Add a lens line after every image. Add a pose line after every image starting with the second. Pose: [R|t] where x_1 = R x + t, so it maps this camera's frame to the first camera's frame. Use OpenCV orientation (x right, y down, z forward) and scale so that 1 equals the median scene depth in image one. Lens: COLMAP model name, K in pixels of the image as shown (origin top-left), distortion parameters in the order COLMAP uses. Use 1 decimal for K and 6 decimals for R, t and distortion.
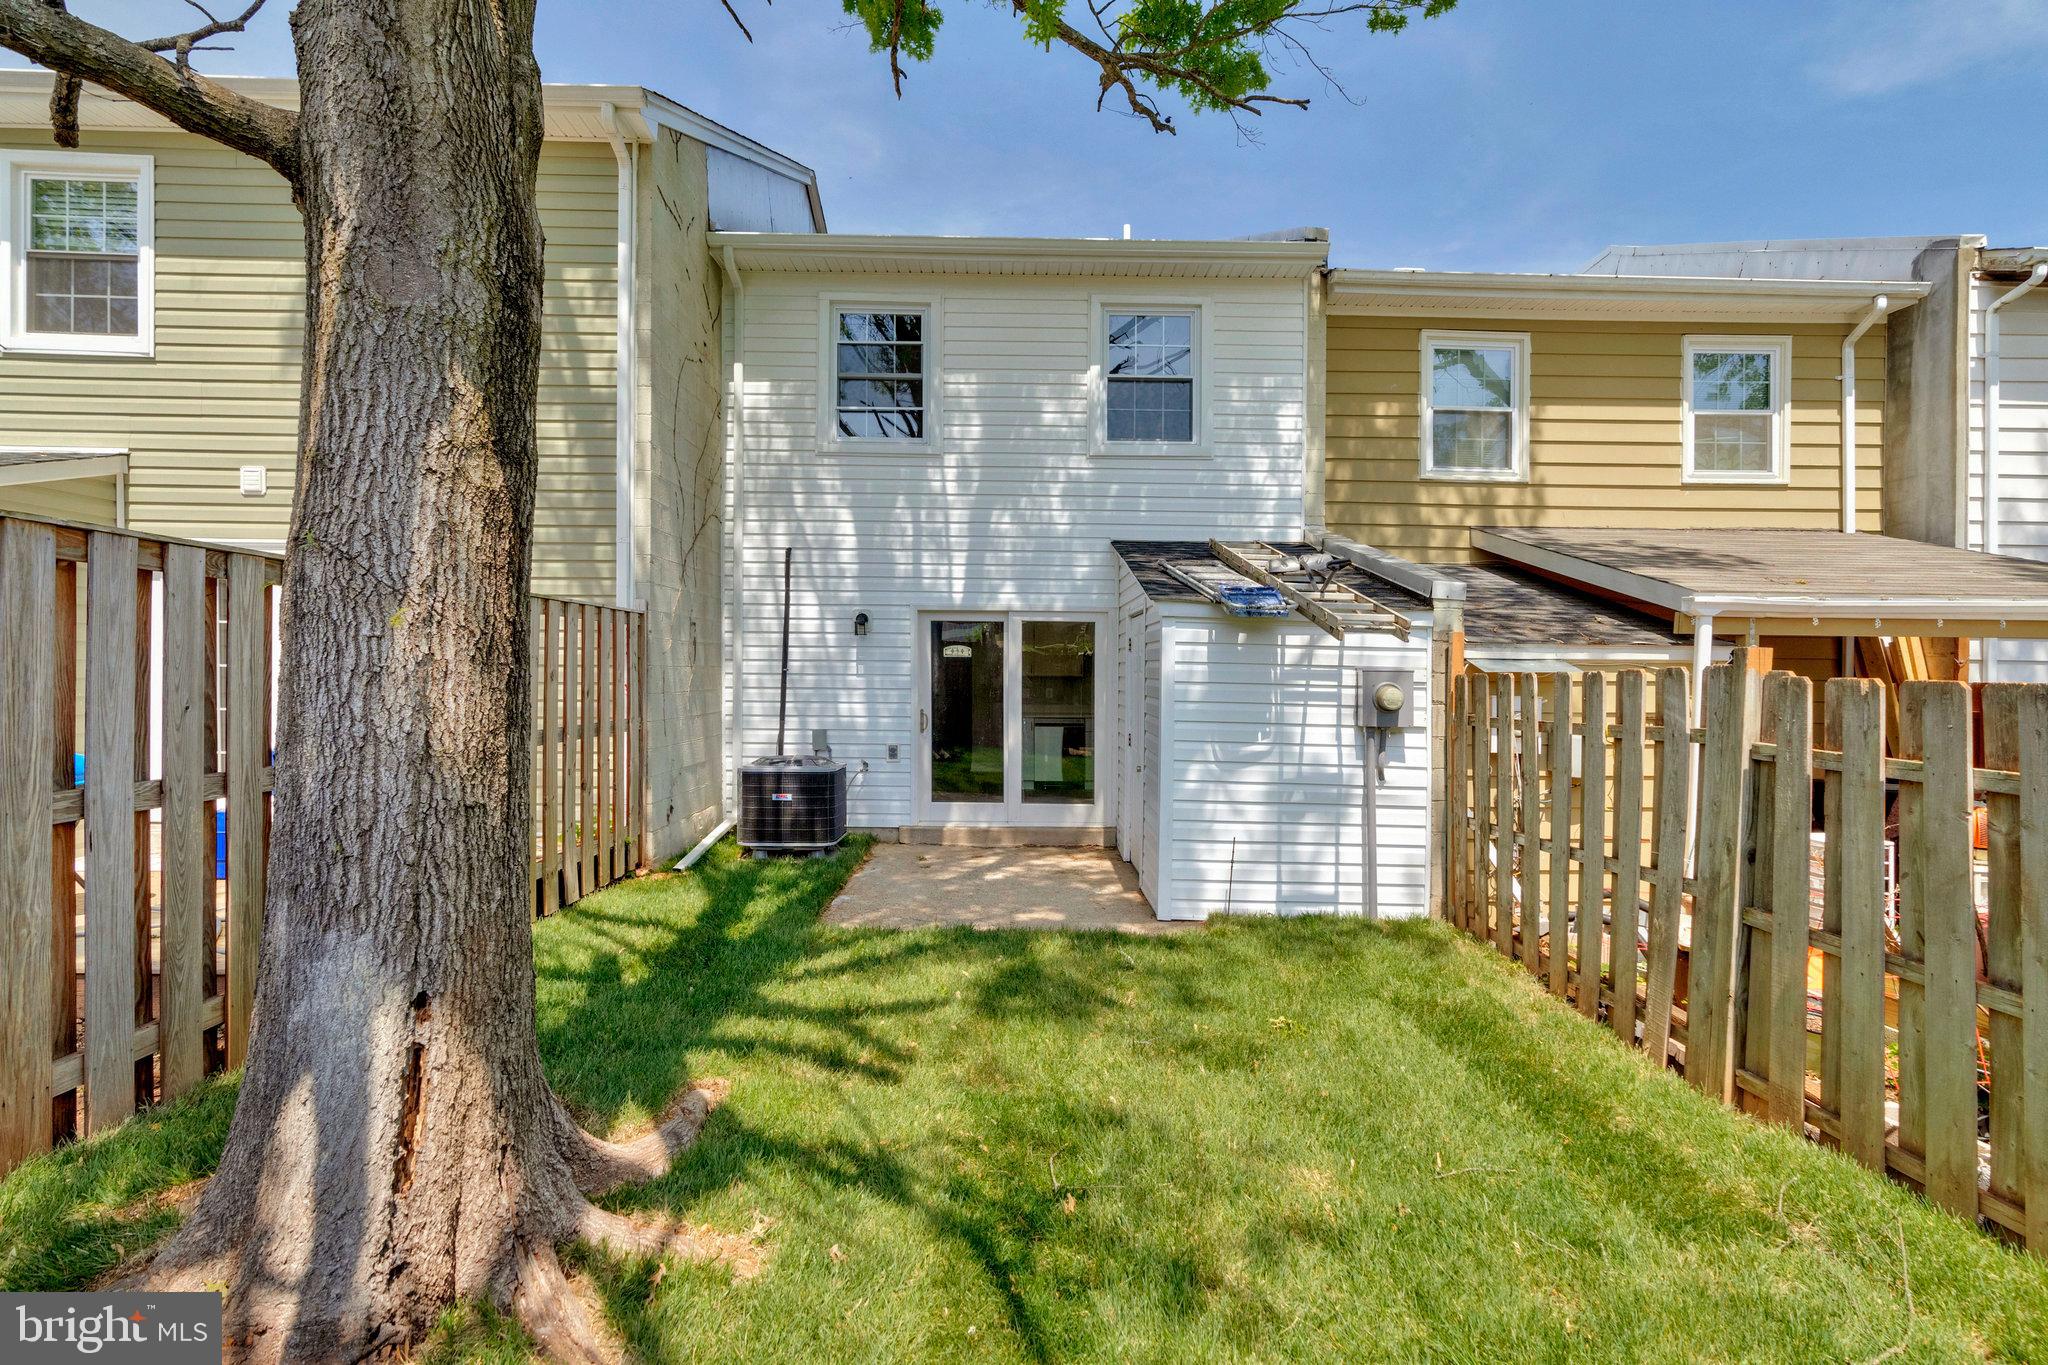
lens RADIAL K [[922.0, 0, 1024.5], [0, 922.0, 677.1], [0, 0, 1]] dist [-0.003093, 0.000390]
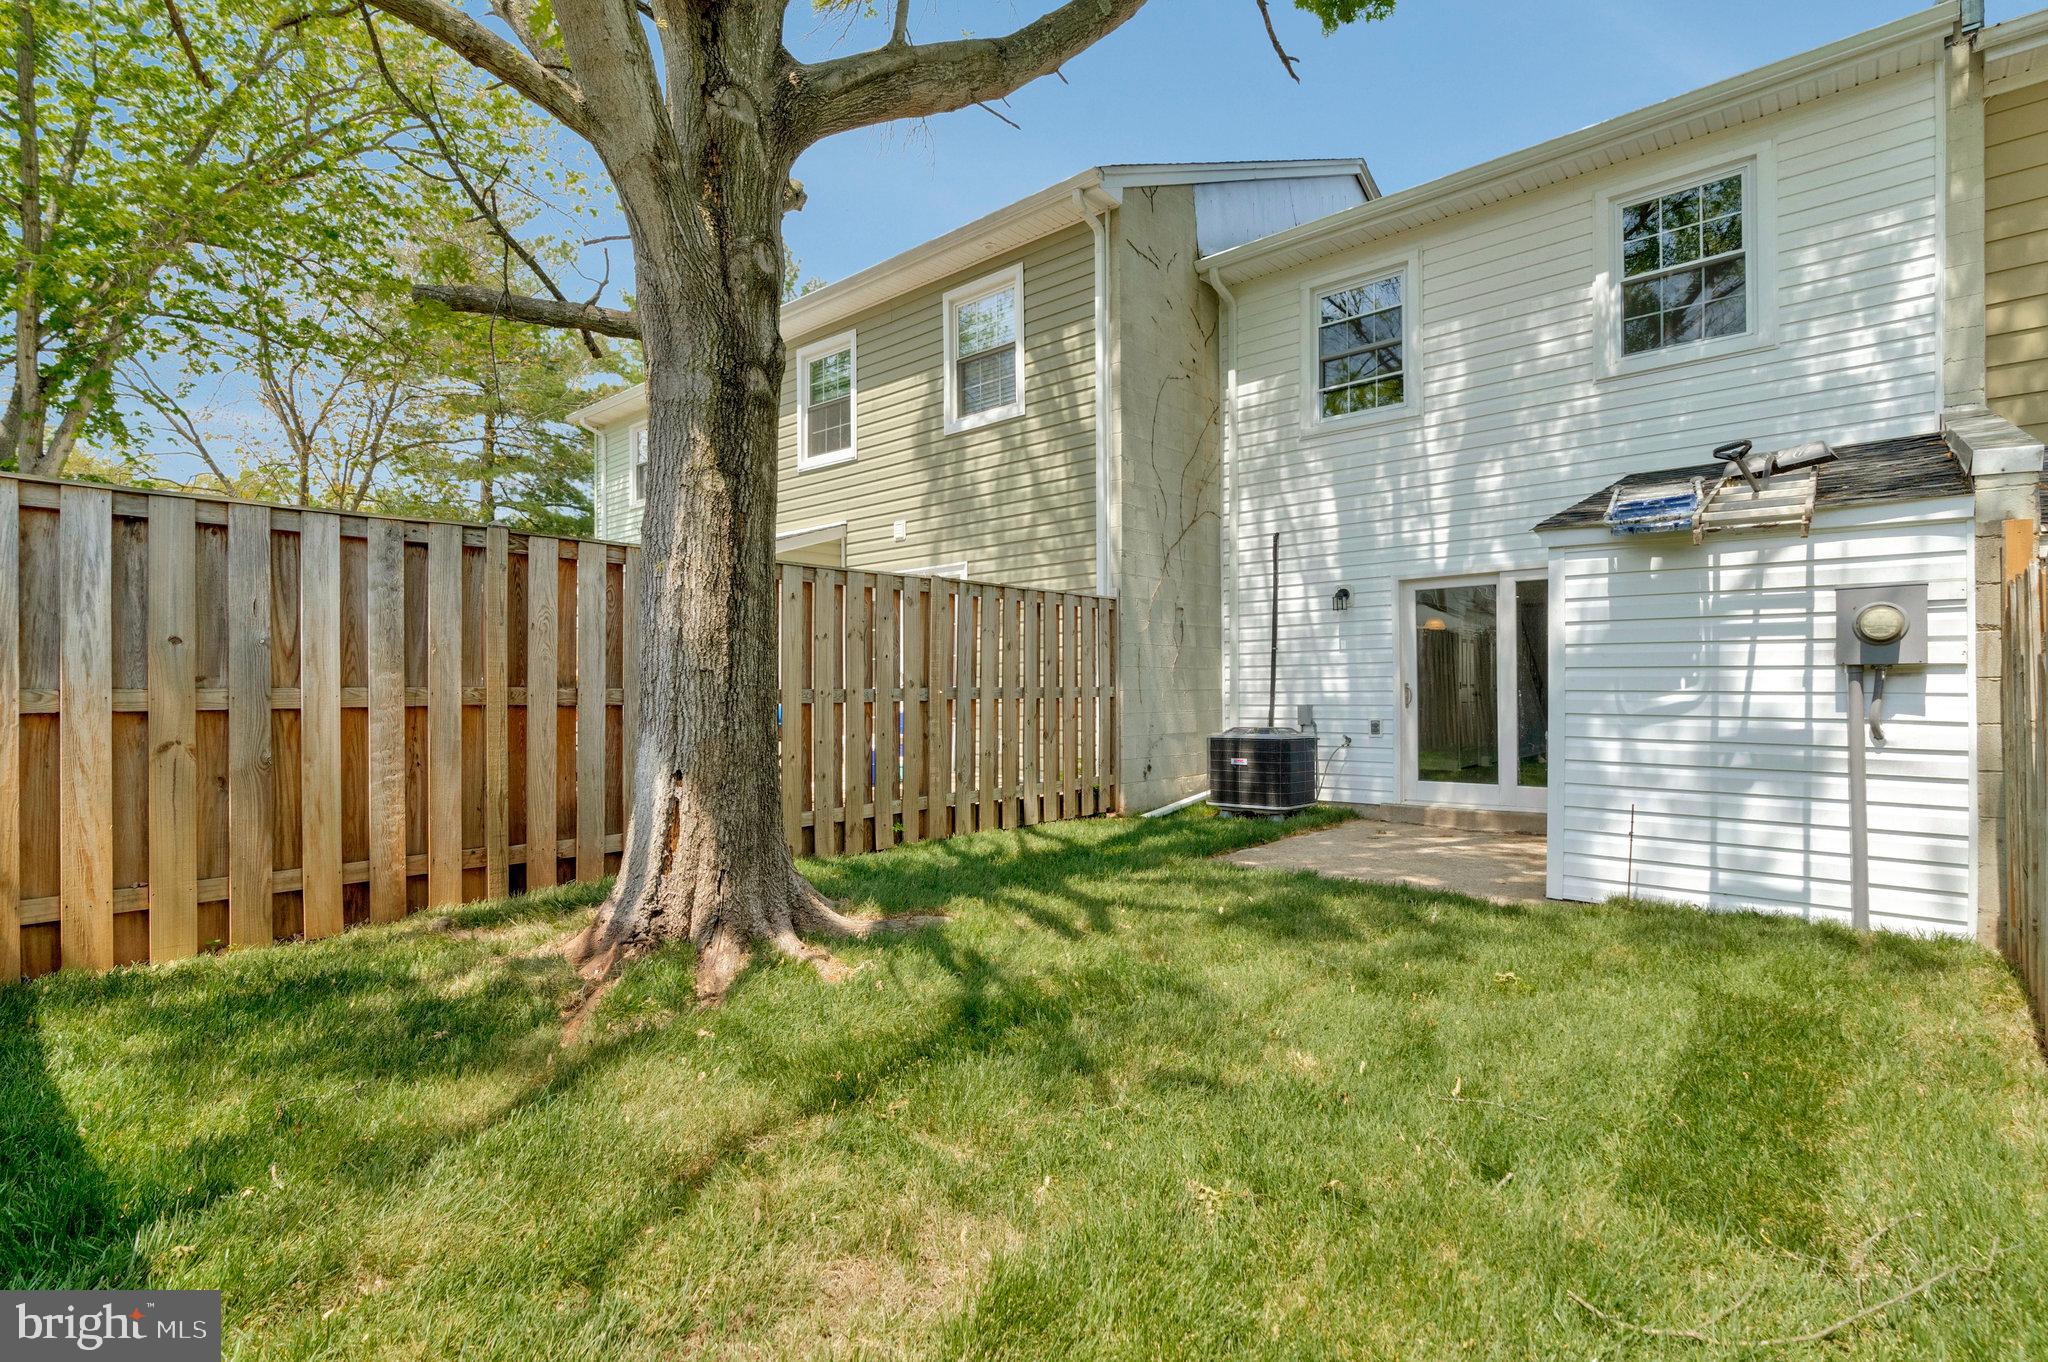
lens RADIAL K [[940.2, 0, 1038.0], [0, 940.2, 675.2], [0, 0, 1]] dist [-0.003643, 0.001122]
pose [[0.756536, -0.027012, -0.653394, 0.363294], [0.014162, 0.999589, -0.024926, 0.069244], [0.653799, 0.009604, 0.756607, 0.018143]]
